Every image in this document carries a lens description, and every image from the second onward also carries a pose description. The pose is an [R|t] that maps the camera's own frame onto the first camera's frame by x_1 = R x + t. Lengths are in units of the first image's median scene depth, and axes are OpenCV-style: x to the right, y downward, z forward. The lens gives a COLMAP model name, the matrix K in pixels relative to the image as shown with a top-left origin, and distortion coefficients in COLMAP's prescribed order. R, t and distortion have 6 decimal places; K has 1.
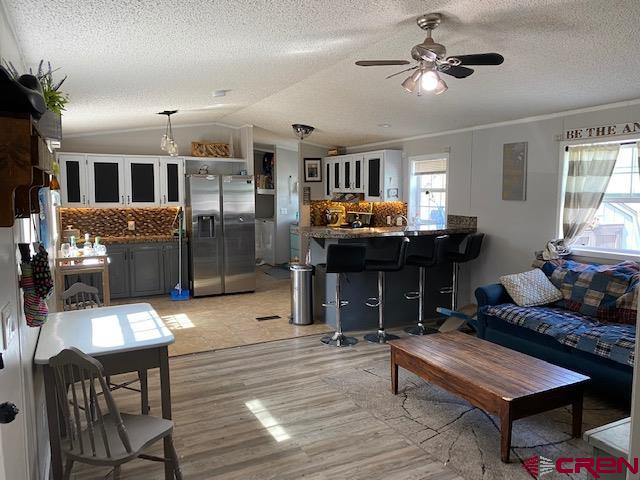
lens RADIAL K [[496.6, 0, 320.0], [0, 496.6, 240.0], [0, 0, 1]] dist [0.001833, -0.003444]
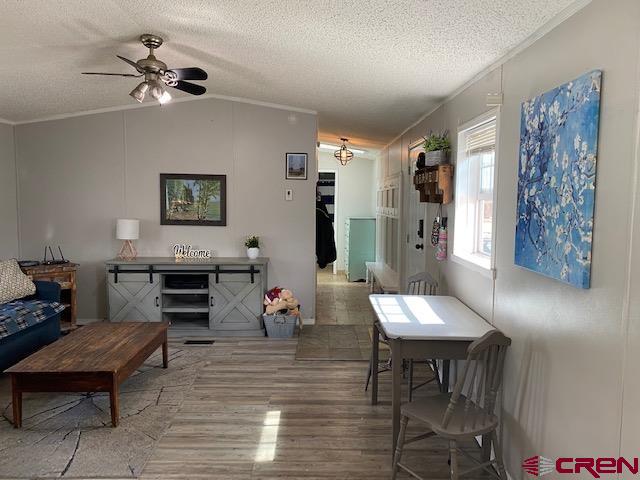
lens RADIAL K [[490.1, 0, 333.6], [0, 490.1, 235.5], [0, 0, 1]] dist [0.048074, -0.074904]
pose [[-0.908959, -0.037392, 0.415205, -0.575659], [0.036725, 0.984915, 0.169095, -0.153866], [-0.415265, 0.168949, -0.893874, 1.683770]]
